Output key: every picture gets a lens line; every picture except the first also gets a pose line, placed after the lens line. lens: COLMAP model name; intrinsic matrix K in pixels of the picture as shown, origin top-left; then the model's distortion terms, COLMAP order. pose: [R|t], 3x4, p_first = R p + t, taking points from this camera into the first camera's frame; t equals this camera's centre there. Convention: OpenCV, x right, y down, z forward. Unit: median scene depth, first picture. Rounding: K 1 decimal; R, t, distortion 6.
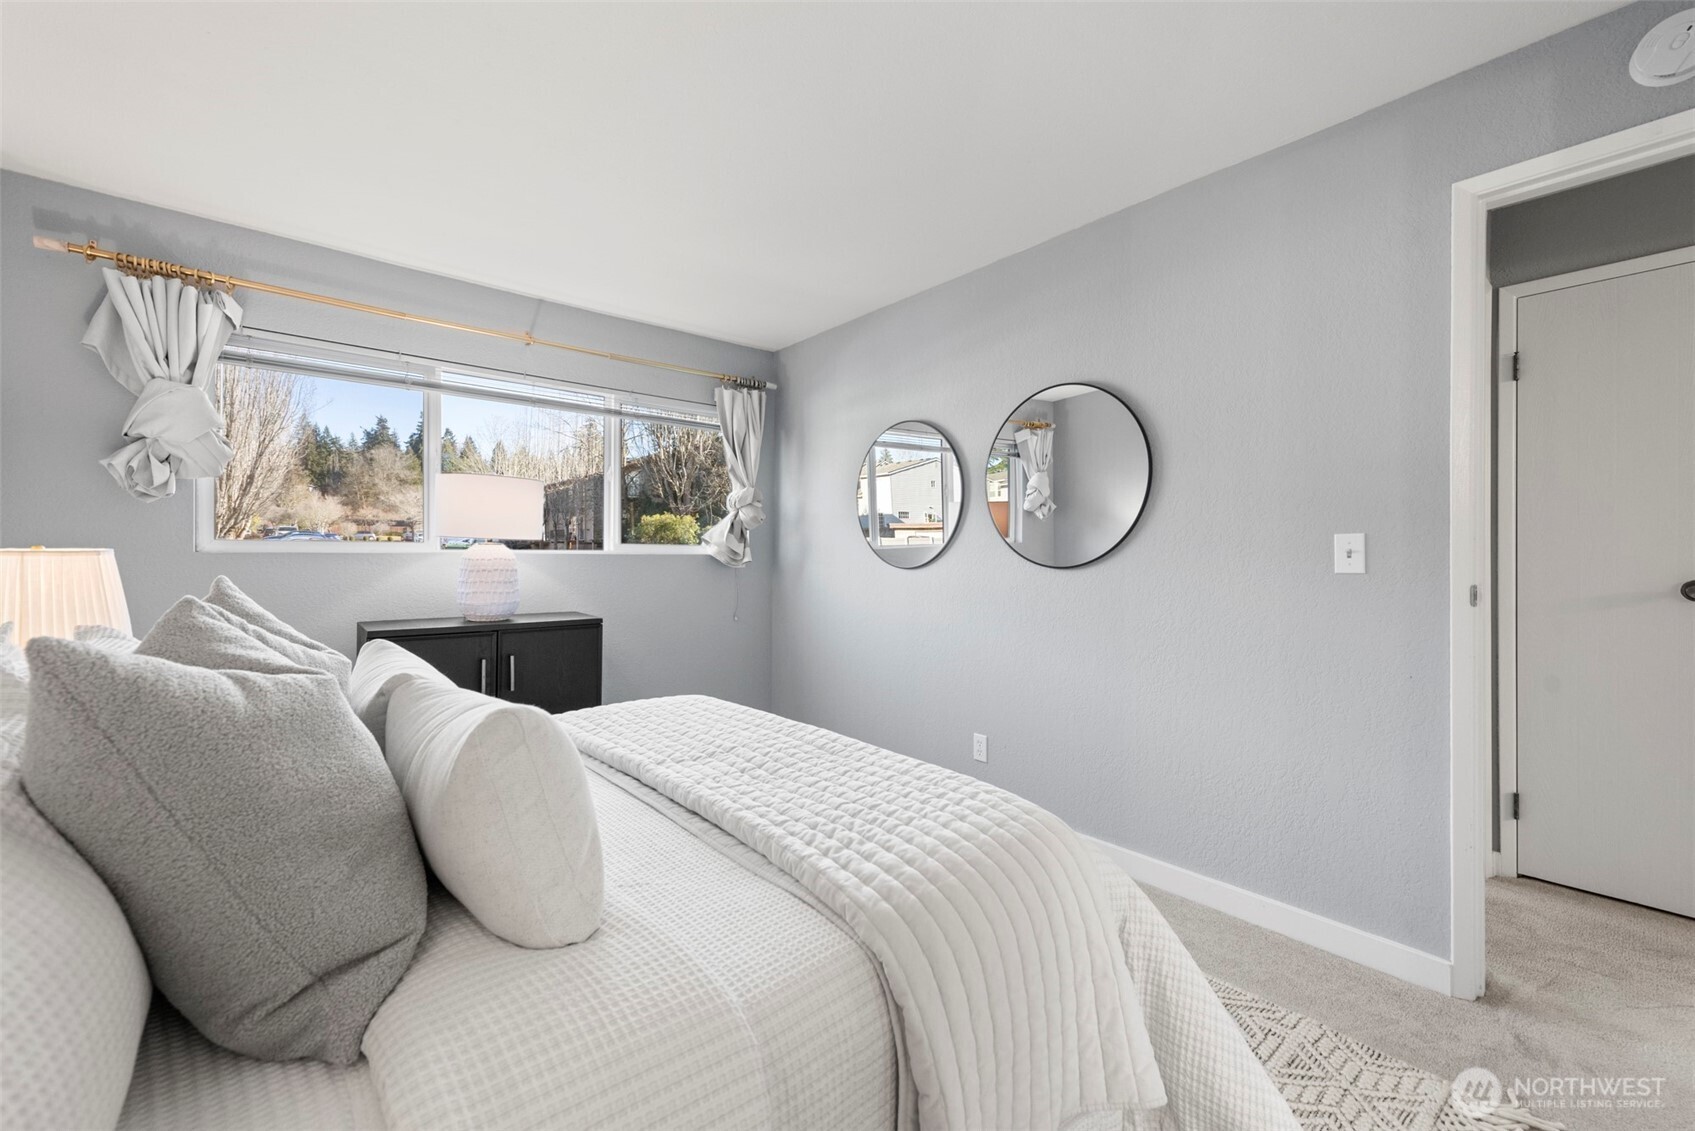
lens RADIAL K [[693.2, 0, 833.6], [0, 693.2, 557.4], [0, 0, 1]] dist [-0.001653, -0.000563]
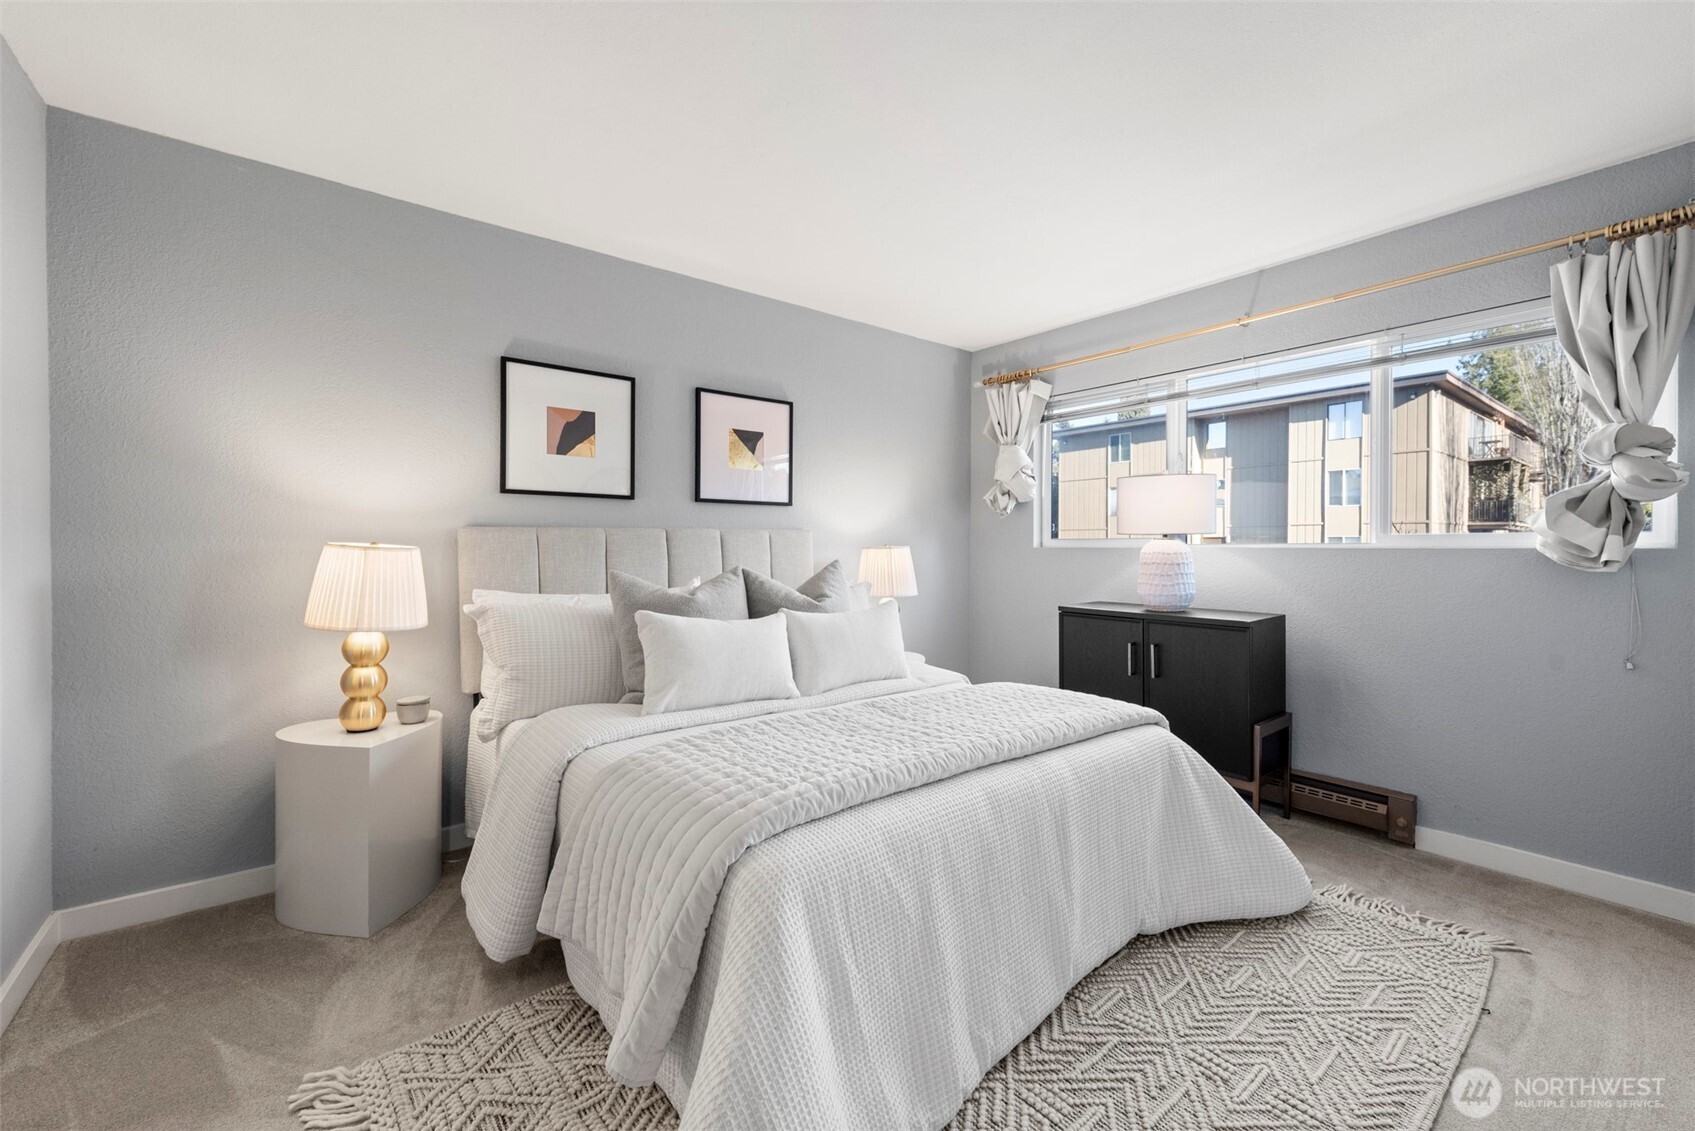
lens RADIAL K [[704.4, 0, 849.7], [0, 704.4, 552.8], [0, 0, 1]] dist [0.011880, 0.000060]
pose [[-0.033957, 0.002722, -0.999420, 0.560061], [-0.002352, 0.999993, 0.002804, -0.000638], [0.999421, 0.002445, -0.033951, 0.513340]]
